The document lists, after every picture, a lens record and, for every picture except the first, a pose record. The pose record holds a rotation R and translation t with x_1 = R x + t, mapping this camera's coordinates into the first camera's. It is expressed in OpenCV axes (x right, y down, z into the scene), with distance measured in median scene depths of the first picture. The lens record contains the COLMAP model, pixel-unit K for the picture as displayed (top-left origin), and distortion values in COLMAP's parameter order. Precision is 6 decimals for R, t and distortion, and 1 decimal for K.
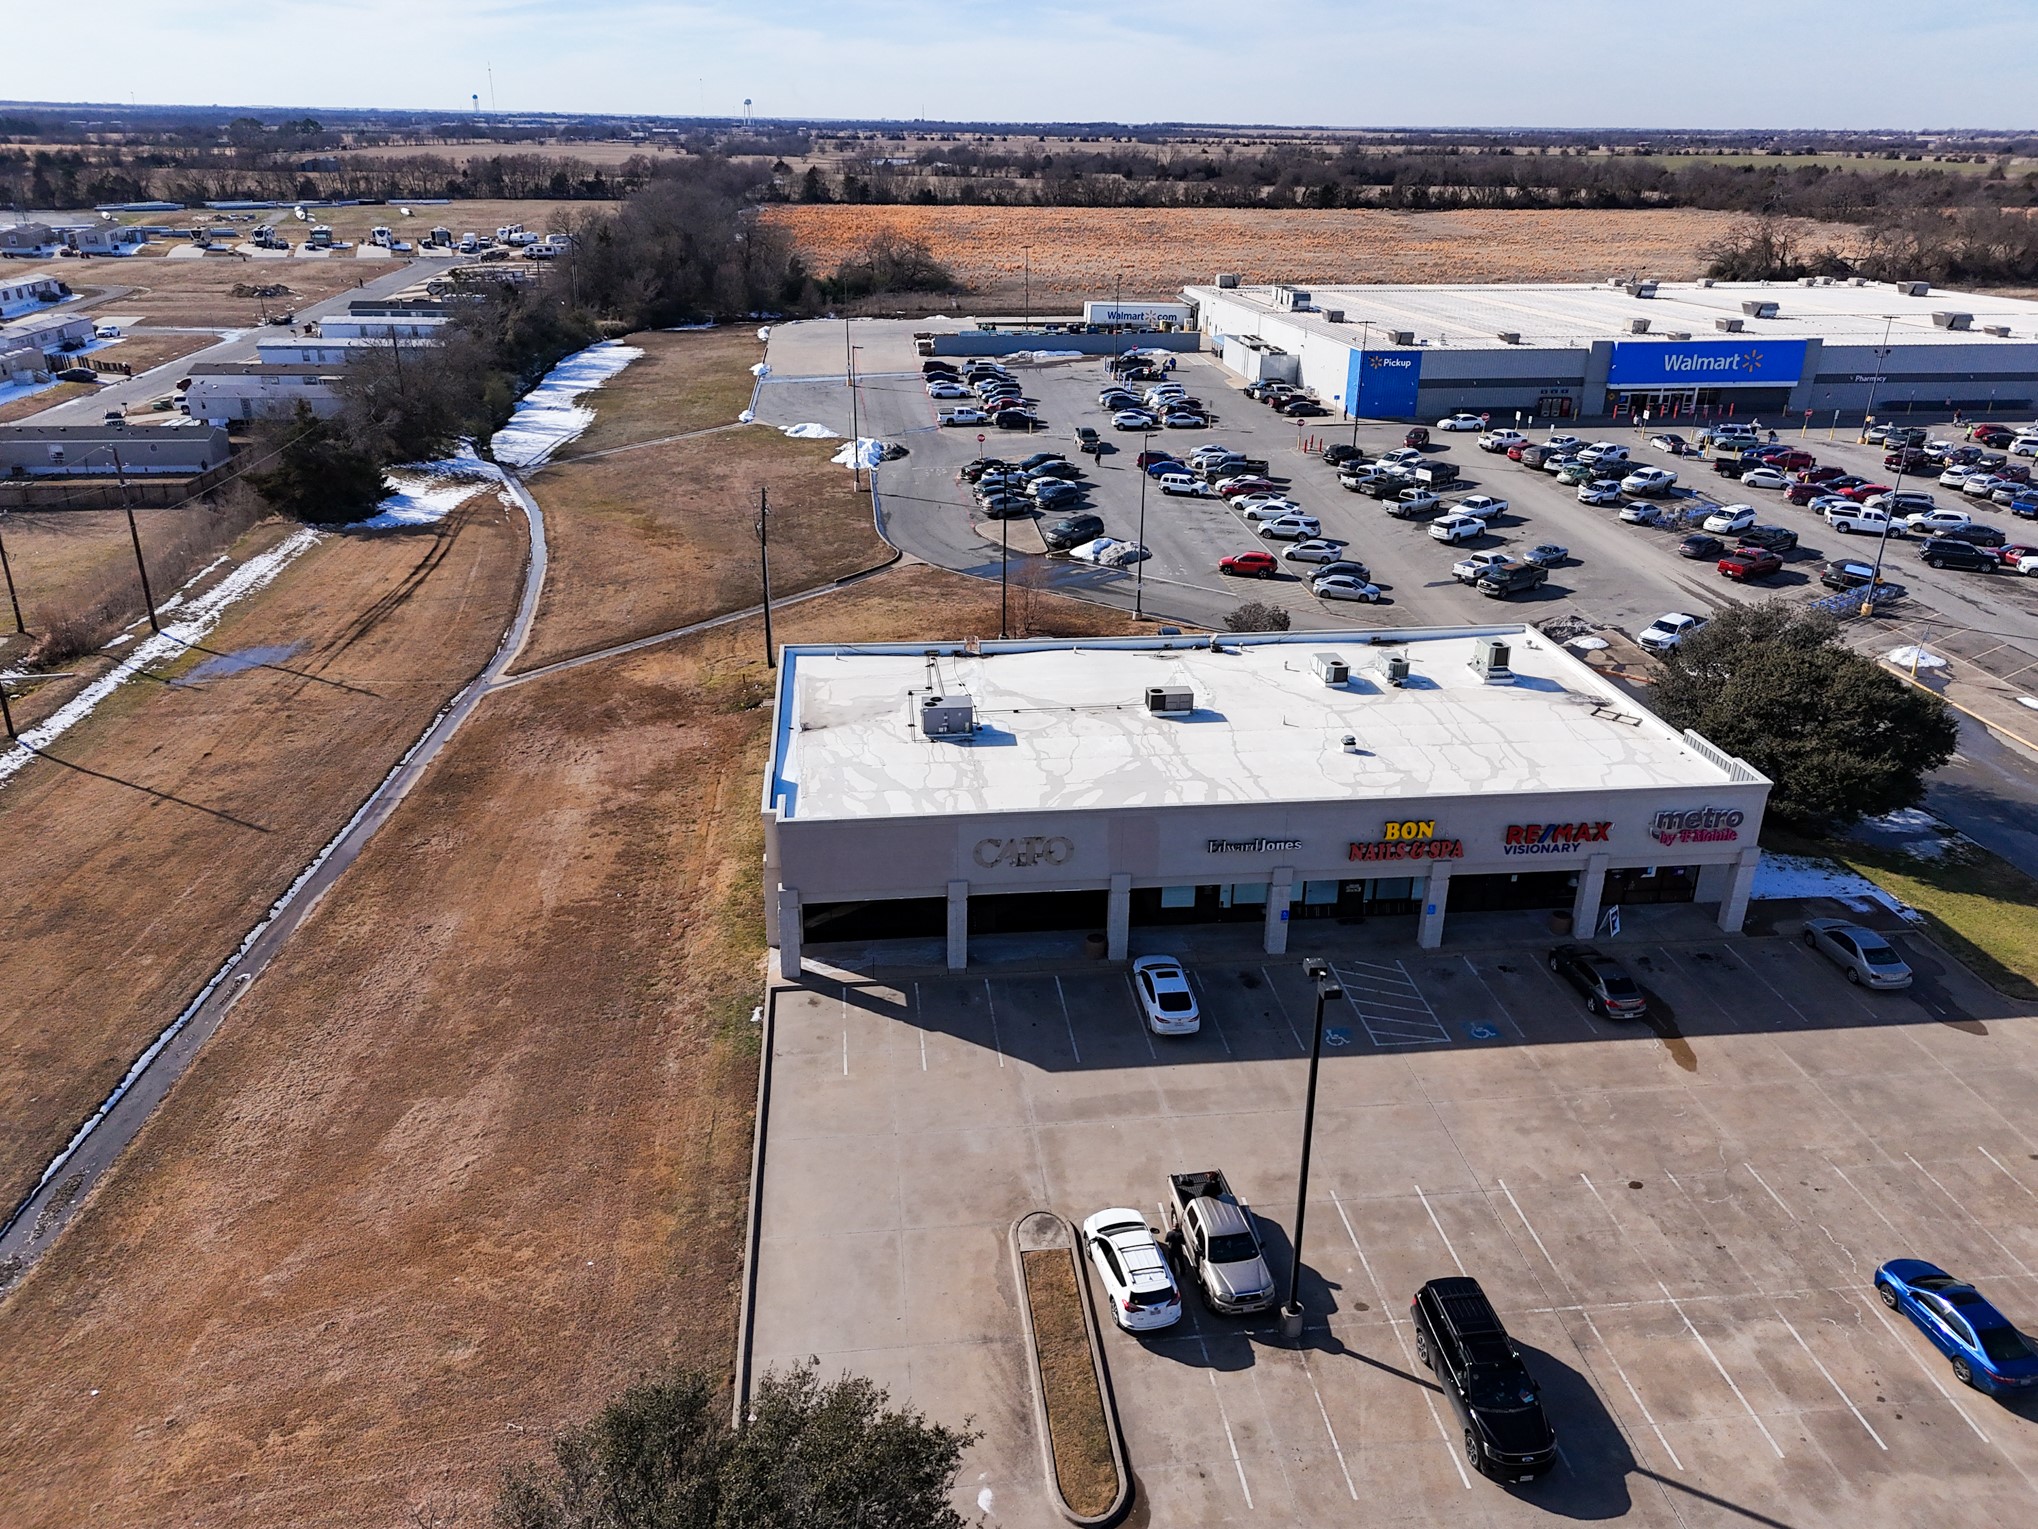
lens RADIAL K [[1494.9, 0, 1022.3], [0, 1494.9, 759.7], [0, 0, 1]] dist [0.064765, -0.063160]
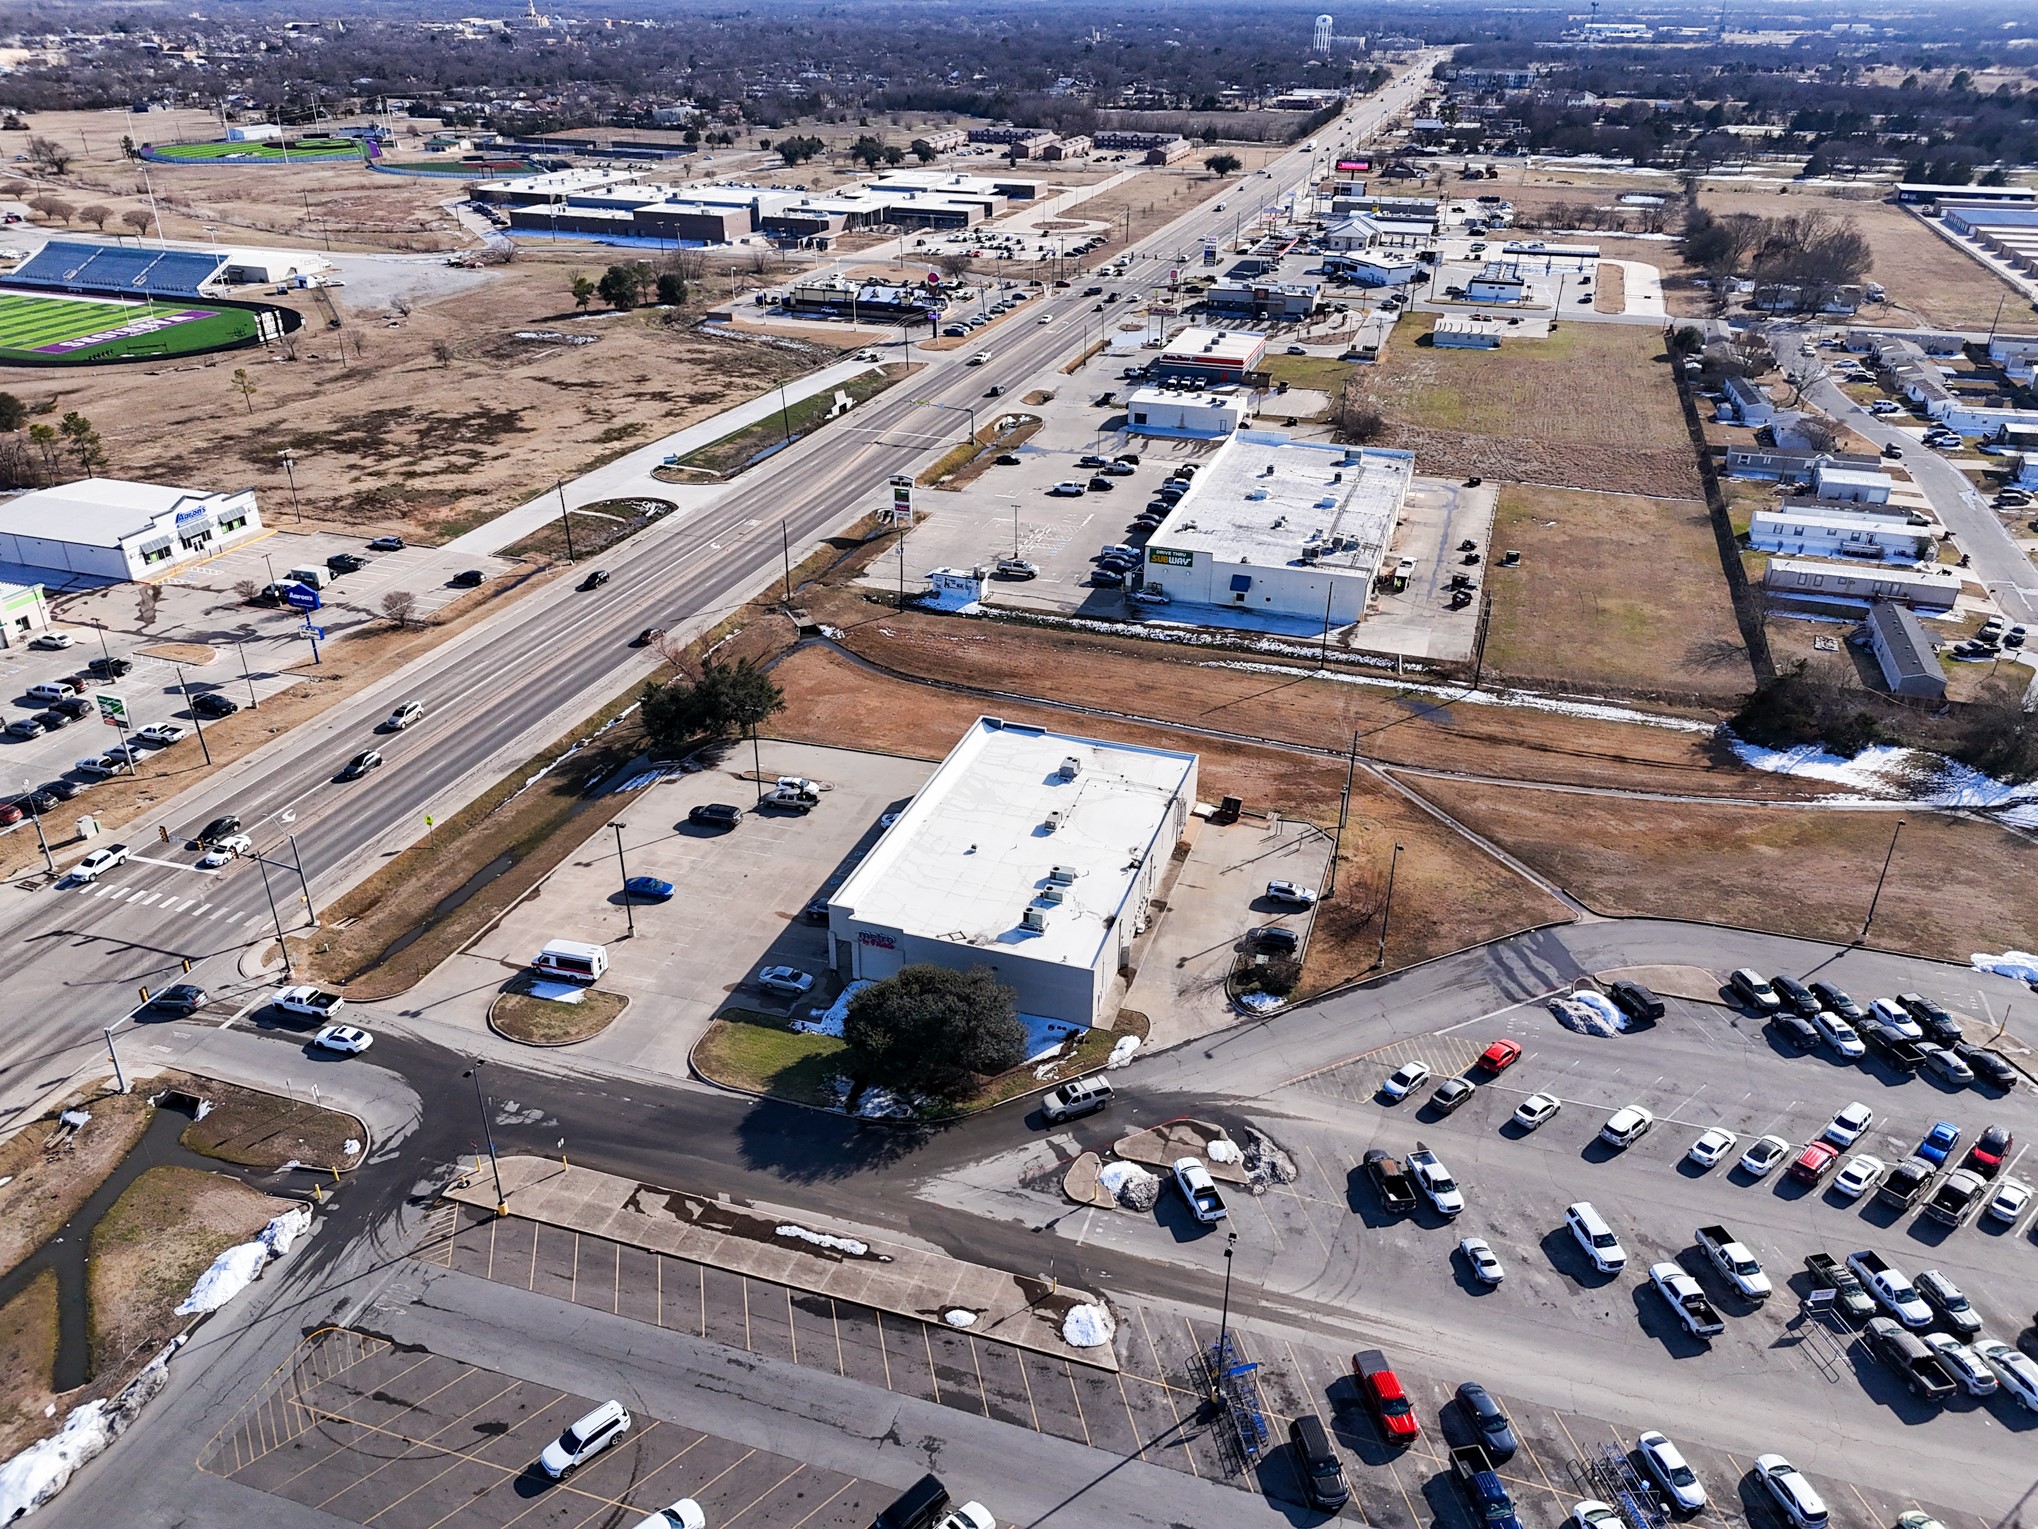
lens RADIAL K [[1494.9, 0, 1022.3], [0, 1494.9, 759.7], [0, 0, 1]] dist [0.064765, -0.063160]
pose [[-0.421084, 0.404394, -0.811883, 1.012425], [-0.367009, 0.742594, 0.560231, -0.715739], [0.829454, 0.533872, -0.164278, 0.735146]]
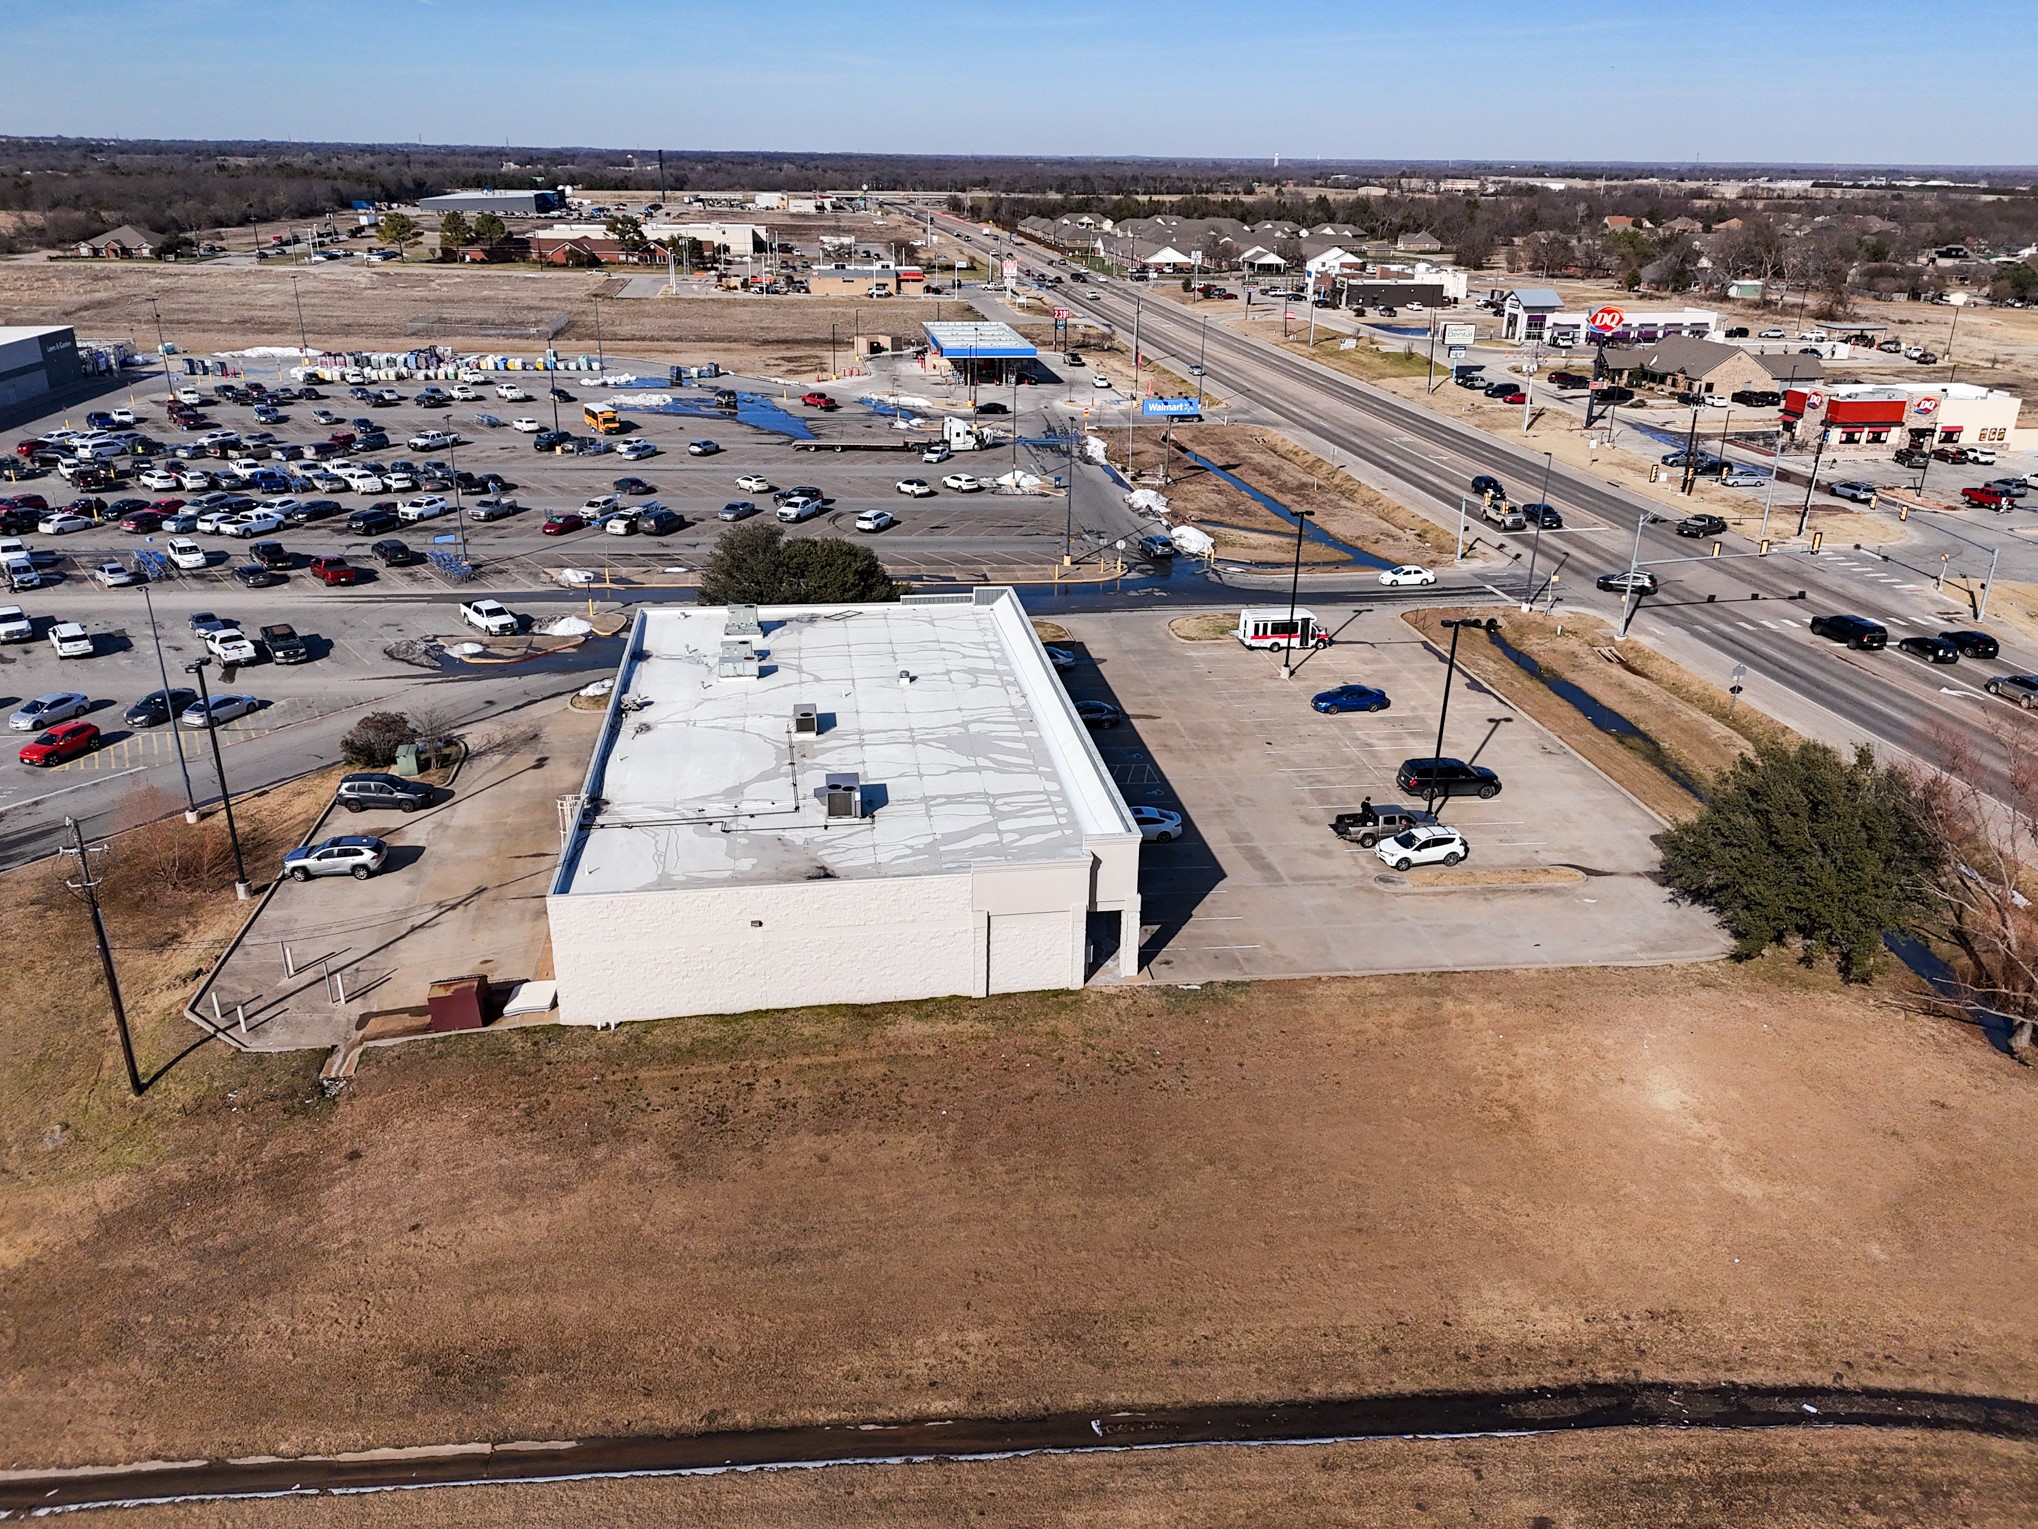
lens RADIAL K [[1490.4, 0, 1019.0], [0, 1490.4, 764.5], [0, 0, 1]] dist [0.077399, -0.083721]
pose [[-0.027149, -0.388405, 0.921089, -0.543608], [0.377629, 0.849166, 0.369207, -0.209438], [-0.925559, 0.357854, 0.123619, 0.429037]]
